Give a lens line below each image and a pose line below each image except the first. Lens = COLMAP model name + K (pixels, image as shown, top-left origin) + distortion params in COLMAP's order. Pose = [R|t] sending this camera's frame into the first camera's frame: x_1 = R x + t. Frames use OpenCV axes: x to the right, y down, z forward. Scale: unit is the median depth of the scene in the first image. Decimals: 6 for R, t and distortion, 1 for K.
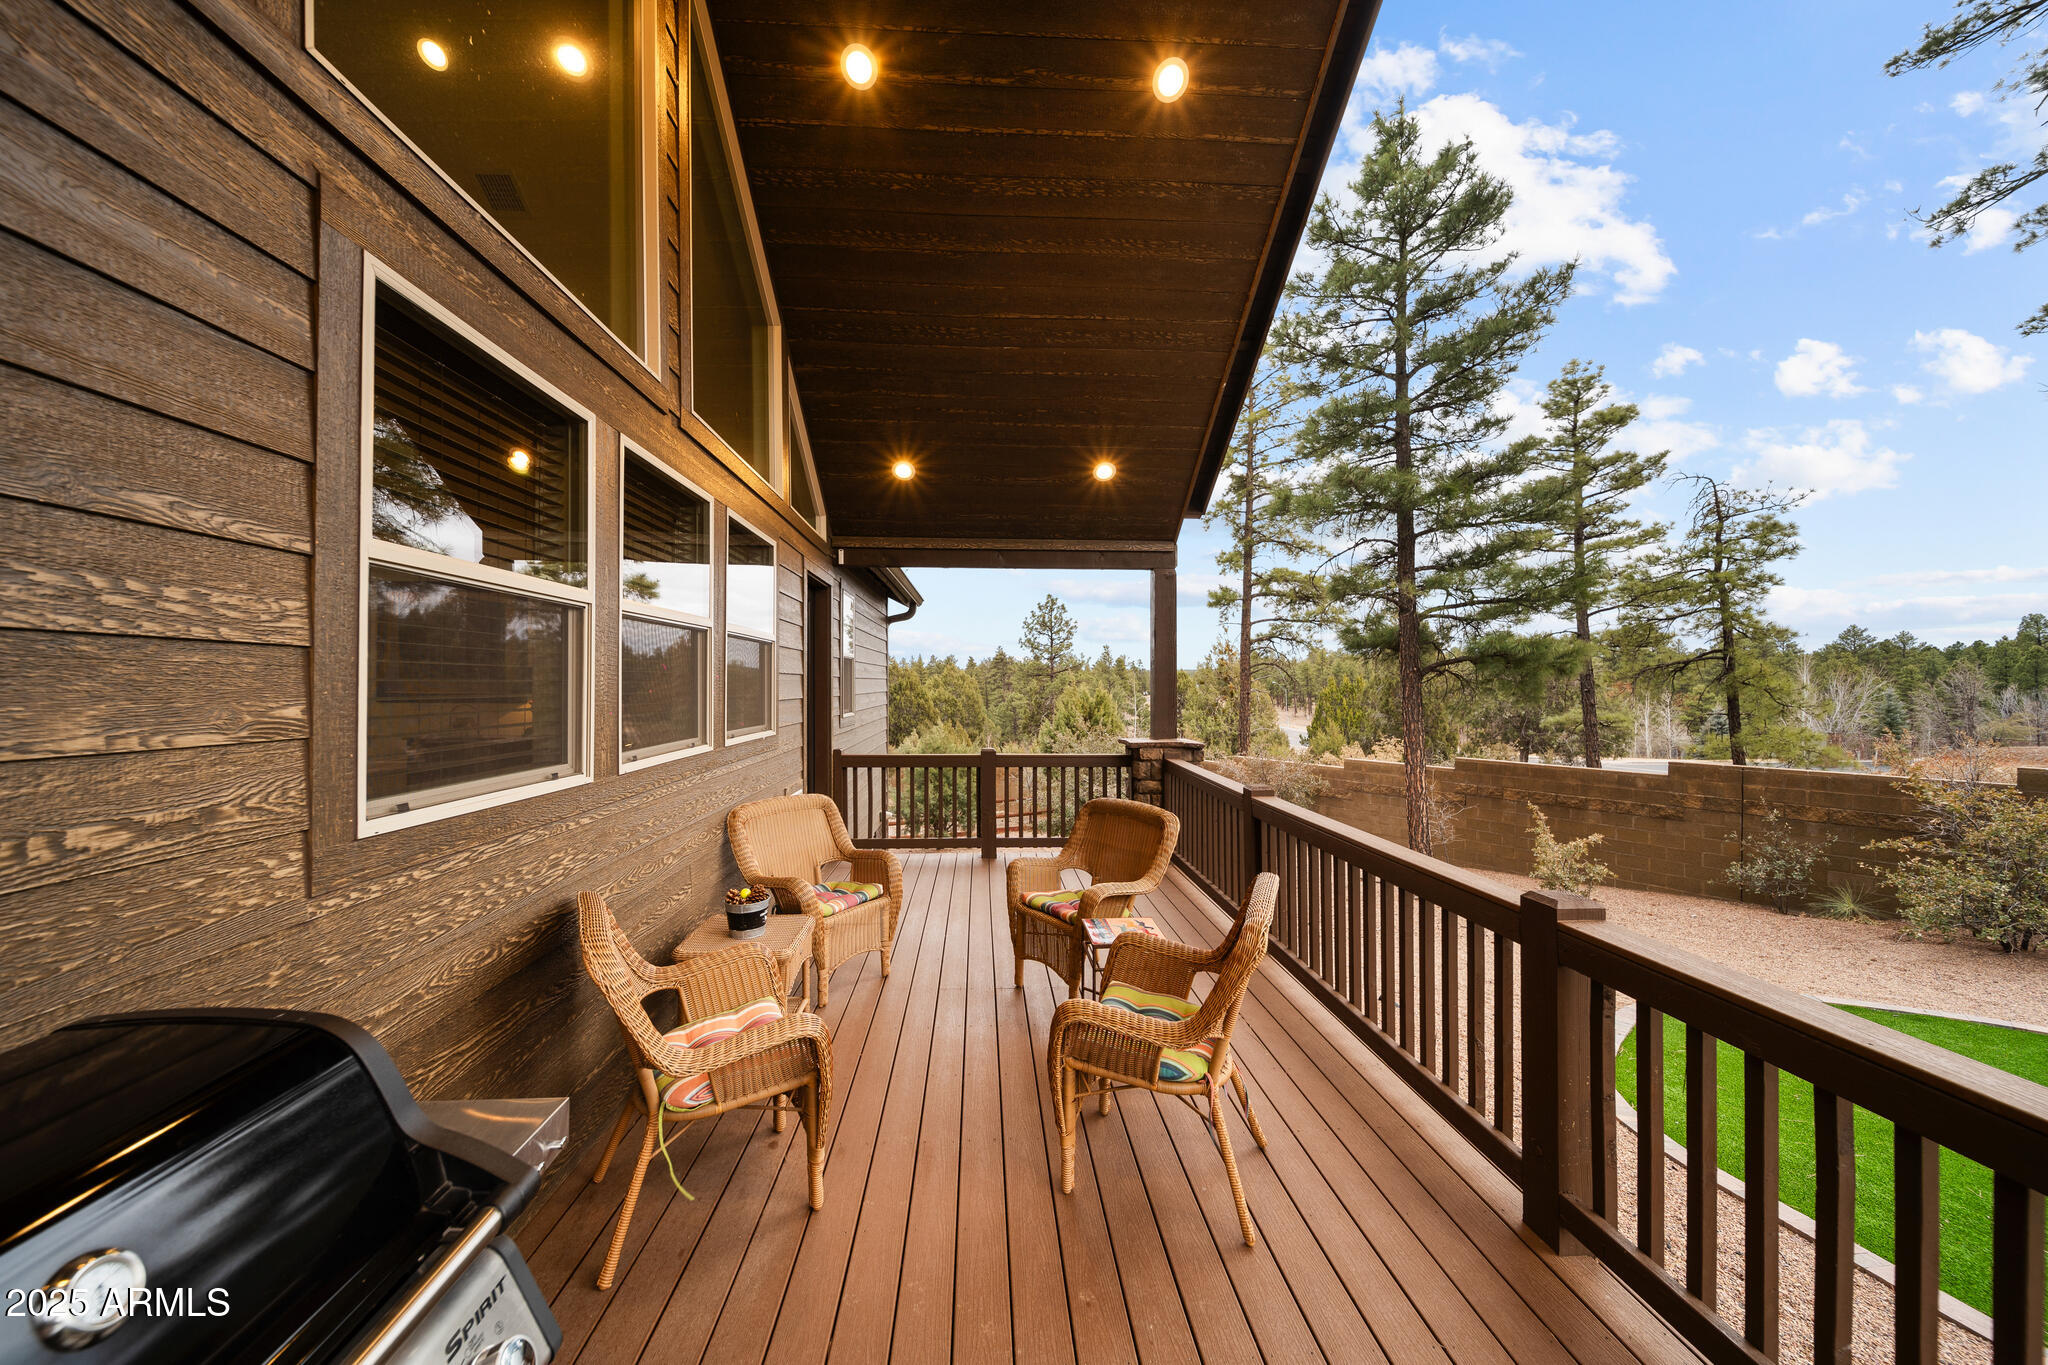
lens RADIAL K [[739.5, 0, 1017.0], [0, 739.5, 663.7], [0, 0, 1]] dist [-0.009240, -0.000081]
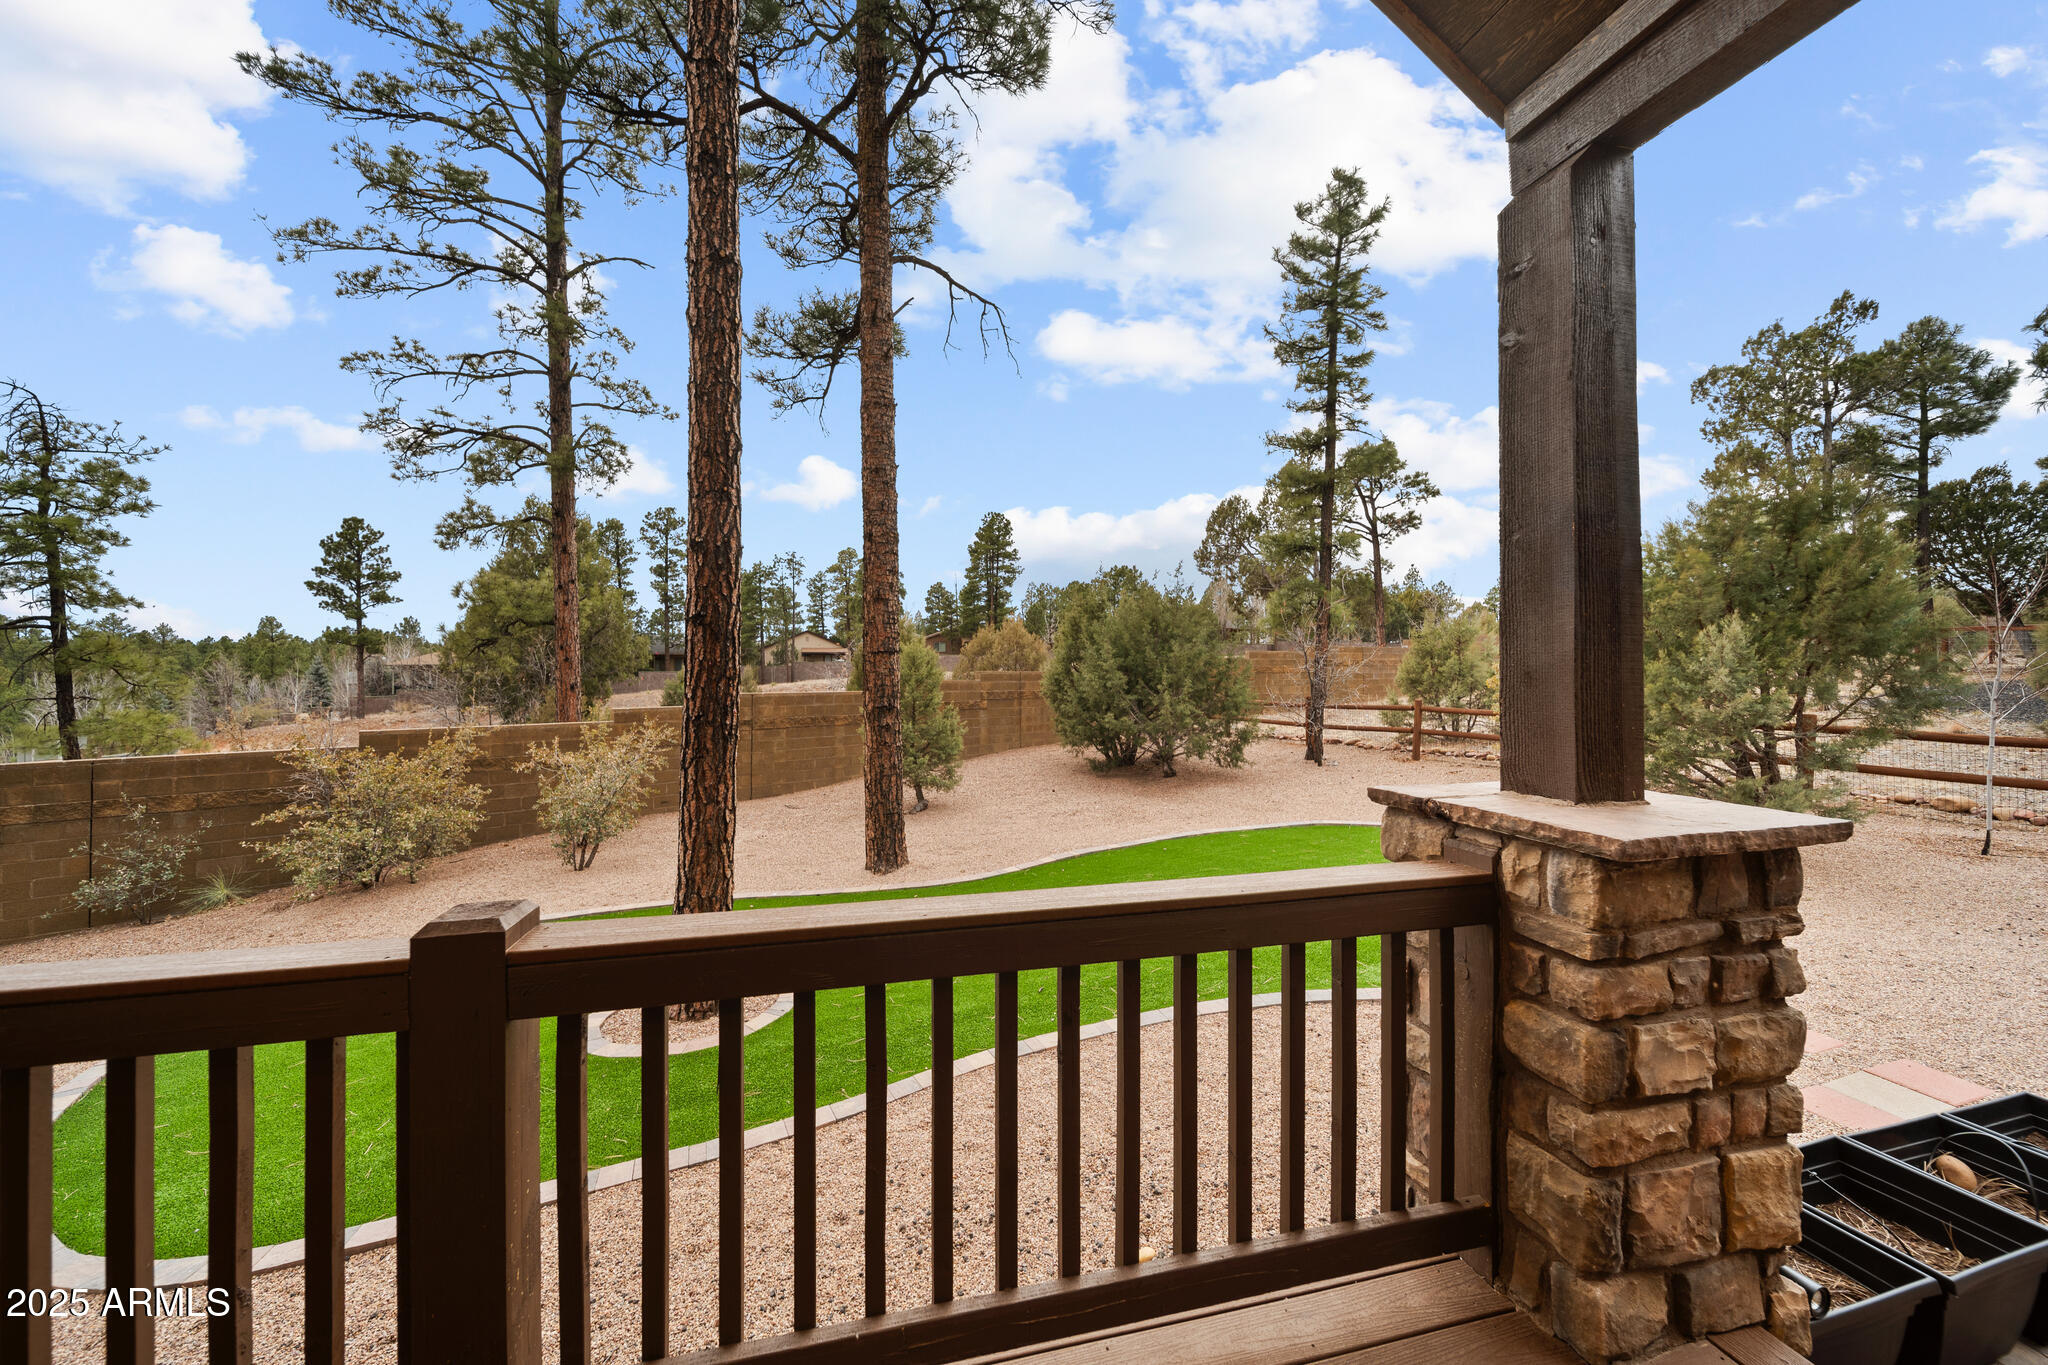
lens RADIAL K [[739.5, 0, 1017.0], [0, 739.5, 663.7], [0, 0, 1]] dist [-0.009240, -0.000081]
pose [[-0.180011, 0.010125, 0.983613, 0.015642], [-0.020339, 0.999695, -0.014013, 0.021295], [-0.983454, -0.022528, -0.179750, 0.123486]]
